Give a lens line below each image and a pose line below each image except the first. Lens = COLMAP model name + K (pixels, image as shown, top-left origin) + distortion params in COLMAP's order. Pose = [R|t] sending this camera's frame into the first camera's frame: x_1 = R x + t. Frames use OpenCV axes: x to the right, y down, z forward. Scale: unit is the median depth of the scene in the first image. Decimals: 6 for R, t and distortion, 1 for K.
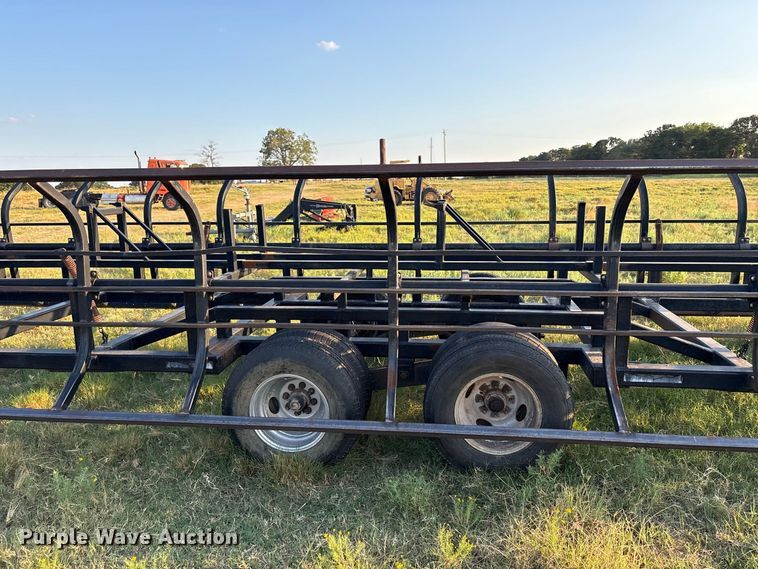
lens RADIAL K [[585.6, 0, 381.4], [0, 585.6, 279.6], [0, 0, 1]] dist [0.051163, -0.062926]
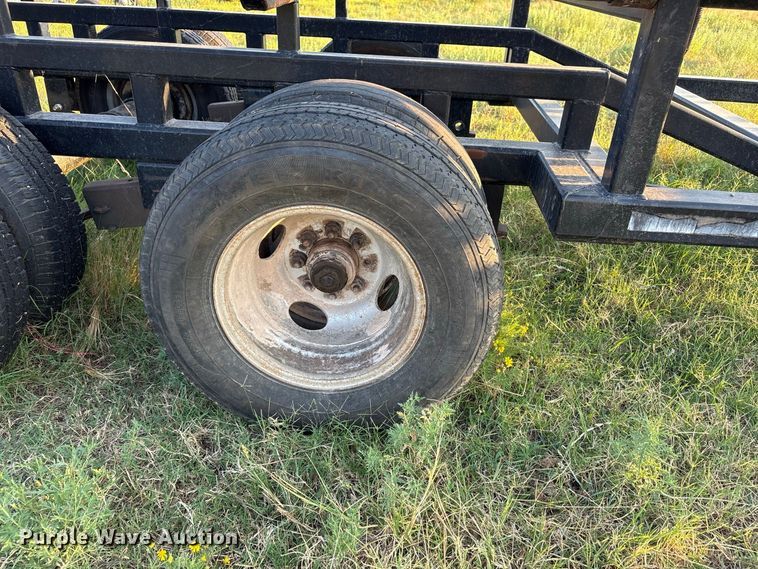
lens RADIAL K [[585.6, 0, 377.9], [0, 585.6, 290.2], [0, 0, 1]] dist [0.051163, -0.062926]
pose [[0.996646, 0.016129, 0.080226, 0.189907], [-0.041101, 0.946414, 0.320330, 0.080886], [-0.070761, -0.322553, 0.943903, 0.569829]]
